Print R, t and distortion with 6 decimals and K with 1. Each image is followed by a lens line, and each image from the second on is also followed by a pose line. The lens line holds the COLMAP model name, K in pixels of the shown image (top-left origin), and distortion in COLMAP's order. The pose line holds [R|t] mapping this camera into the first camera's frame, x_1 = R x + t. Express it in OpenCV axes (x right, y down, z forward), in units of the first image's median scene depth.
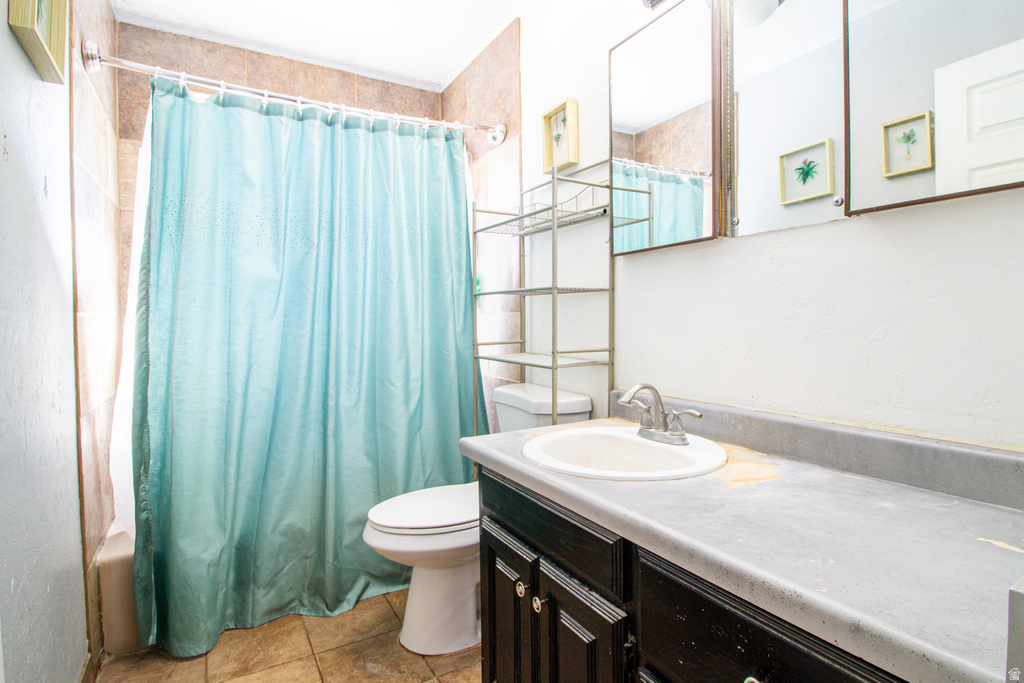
lens RADIAL K [[477.6, 0, 512.1], [0, 477.6, 335.4], [0, 0, 1]] dist [-0.001263, -0.014922]
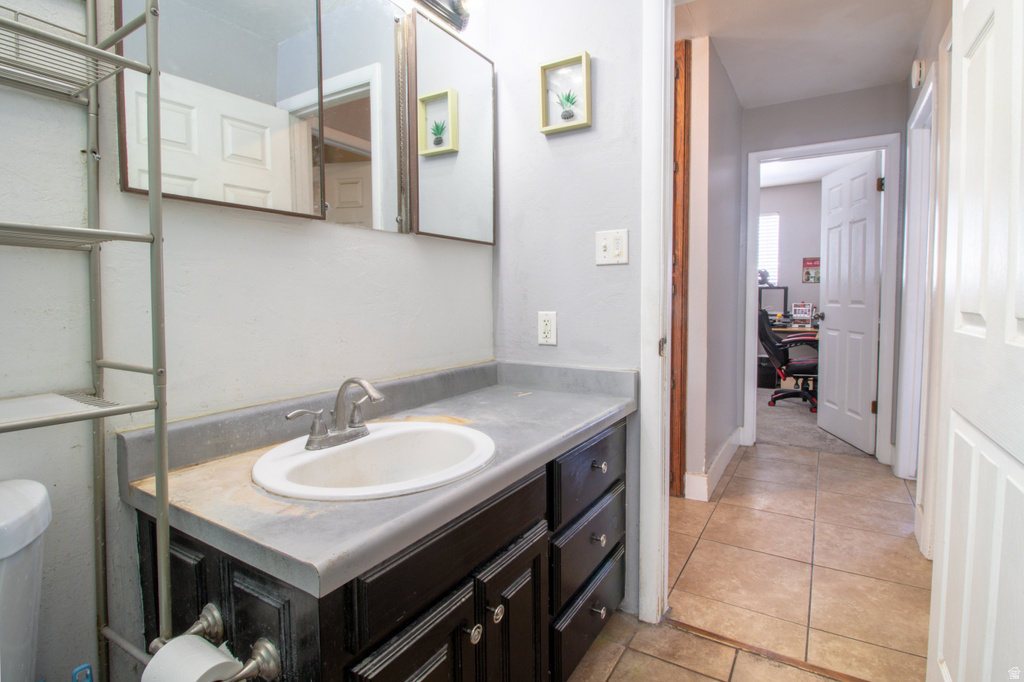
lens RADIAL K [[473.1, 0, 516.9], [0, 473.1, 332.7], [0, 0, 1]] dist [0.001008, -0.013853]
pose [[-0.424412, -0.042243, 0.904483, -0.745412], [0.039262, 0.997113, 0.064992, -0.027696], [-0.904618, 0.063095, -0.421528, 1.299053]]
